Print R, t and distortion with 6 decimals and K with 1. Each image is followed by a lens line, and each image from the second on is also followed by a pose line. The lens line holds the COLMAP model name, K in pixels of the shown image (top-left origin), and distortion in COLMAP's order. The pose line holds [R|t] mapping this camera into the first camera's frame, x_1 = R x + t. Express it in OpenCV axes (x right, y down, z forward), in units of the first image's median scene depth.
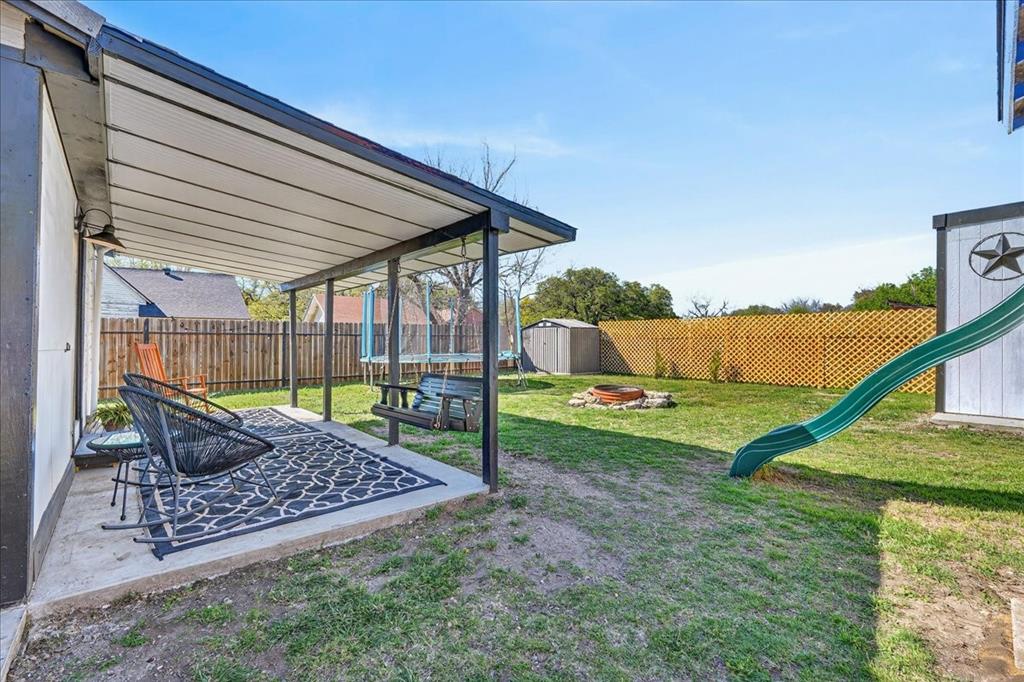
lens RADIAL K [[446.3, 0, 512.0], [0, 446.3, 341.0], [0, 0, 1]] dist [-0.000509, 0.000044]
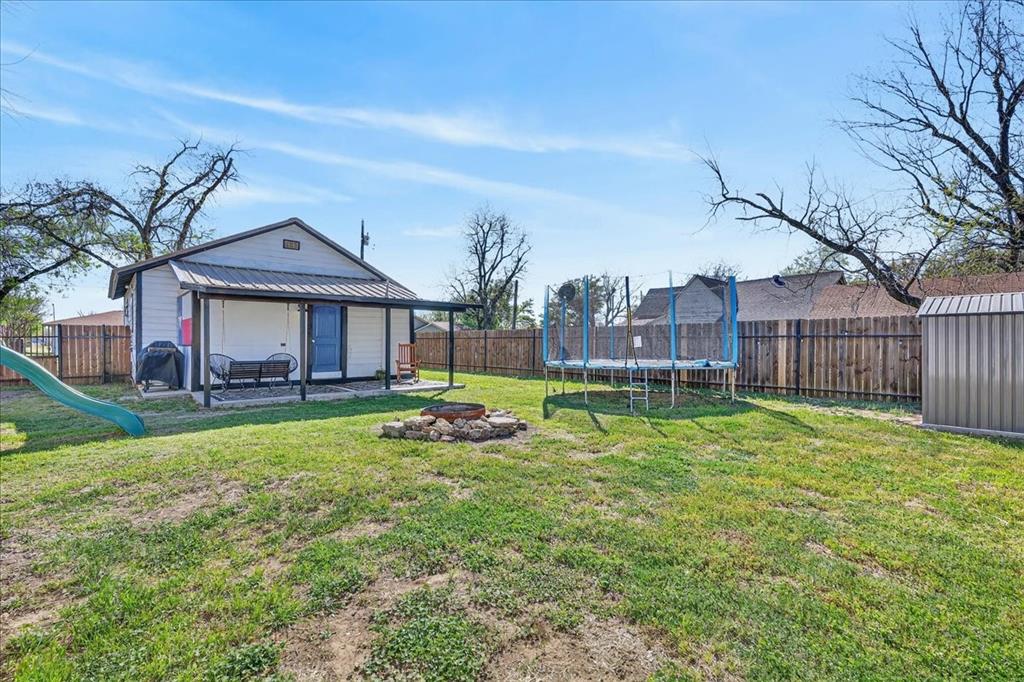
lens RADIAL K [[446.3, 0, 512.0], [0, 446.3, 341.0], [0, 0, 1]] dist [-0.000509, 0.000044]
pose [[0.003447, 0.004973, -0.999982, 0.850712], [-0.001637, 0.999986, 0.004967, -0.012313], [0.999993, 0.001620, 0.003455, 0.922253]]
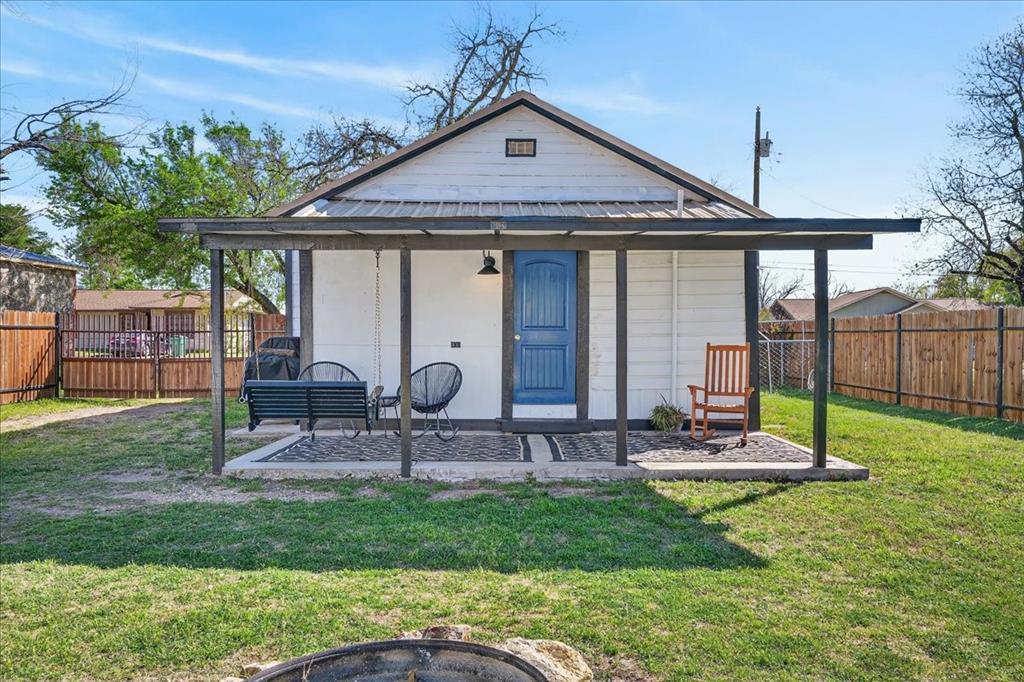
lens RADIAL K [[727.2, 0, 512.0], [0, 727.2, 341.0], [0, 0, 1]] dist [-0.002049, -0.001531]
pose [[-0.657475, 0.007867, -0.753435, 0.322877], [0.000887, 0.999953, 0.009666, -0.009360], [0.753476, 0.005687, -0.657451, 0.988515]]
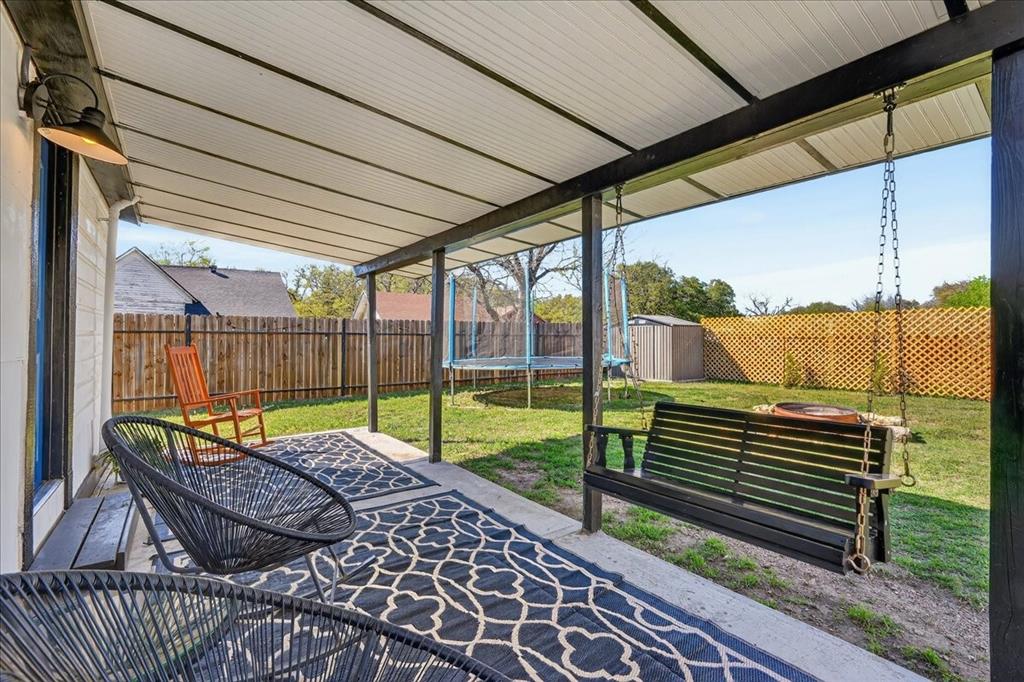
lens RADIAL K [[452.2, 0, 512.0], [0, 452.2, 341.0], [0, 0, 1]] dist [0.000246, 0.000137]
pose [[0.997158, -0.000318, -0.075337, -0.157277], [0.000306, 1.000000, -0.000177, -0.001323], [0.075337, 0.000154, 0.997158, 0.209310]]
